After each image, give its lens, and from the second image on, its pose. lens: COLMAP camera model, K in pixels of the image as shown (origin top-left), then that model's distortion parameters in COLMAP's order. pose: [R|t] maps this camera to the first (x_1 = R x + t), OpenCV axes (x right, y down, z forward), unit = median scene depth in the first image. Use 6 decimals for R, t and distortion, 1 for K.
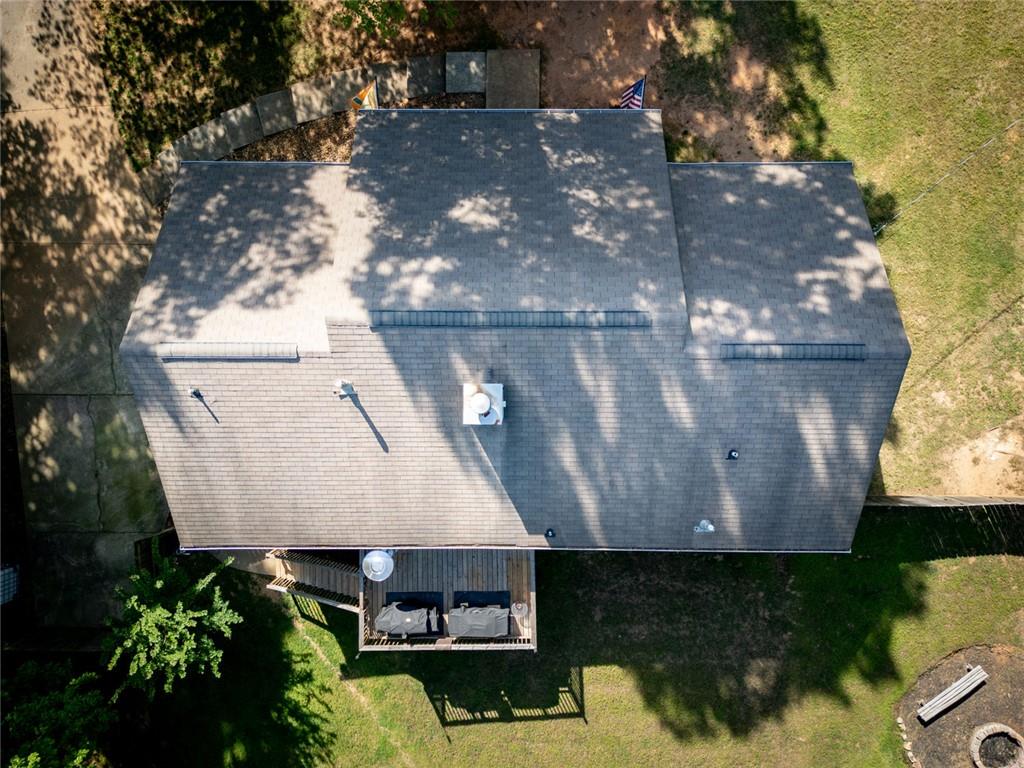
lens RADIAL K [[790.8, 0, 512.0], [0, 790.8, 384.0], [0, 0, 1]] dist [-0.062181, -0.001900]
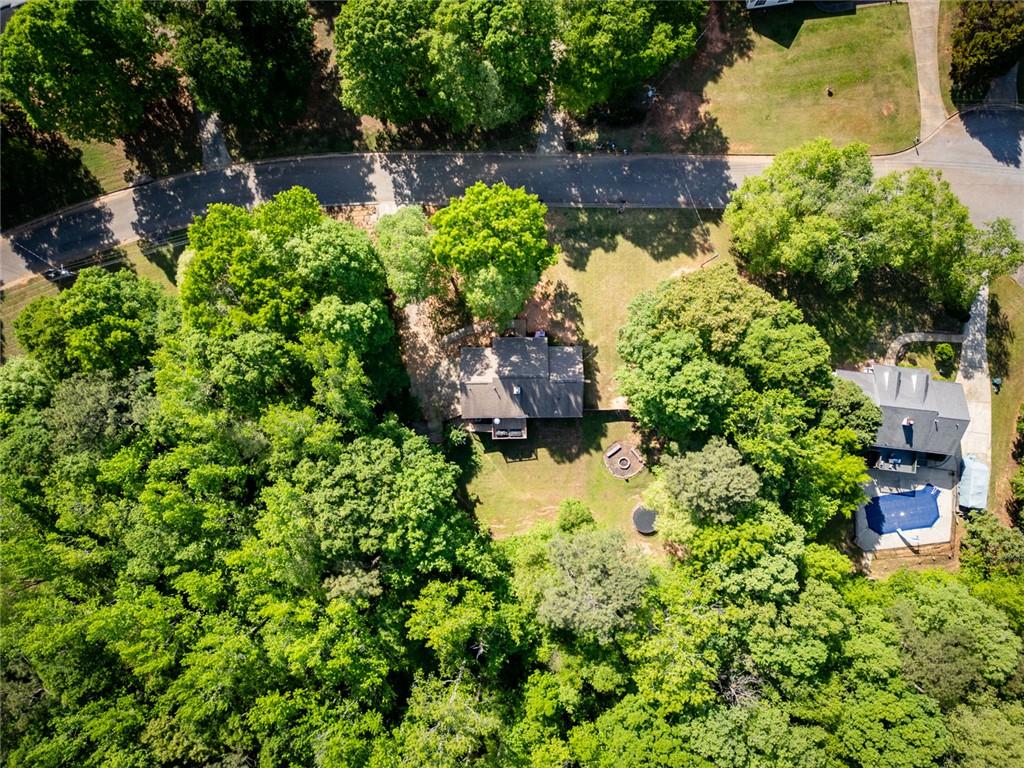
lens RADIAL K [[790.8, 0, 512.0], [0, 790.8, 384.0], [0, 0, 1]] dist [-0.062181, -0.001900]
pose [[0.999897, -0.014113, -0.002458, -0.040860], [0.014103, 0.999892, -0.004125, -0.001217], [0.002516, 0.004090, 0.999988, -3.721598]]
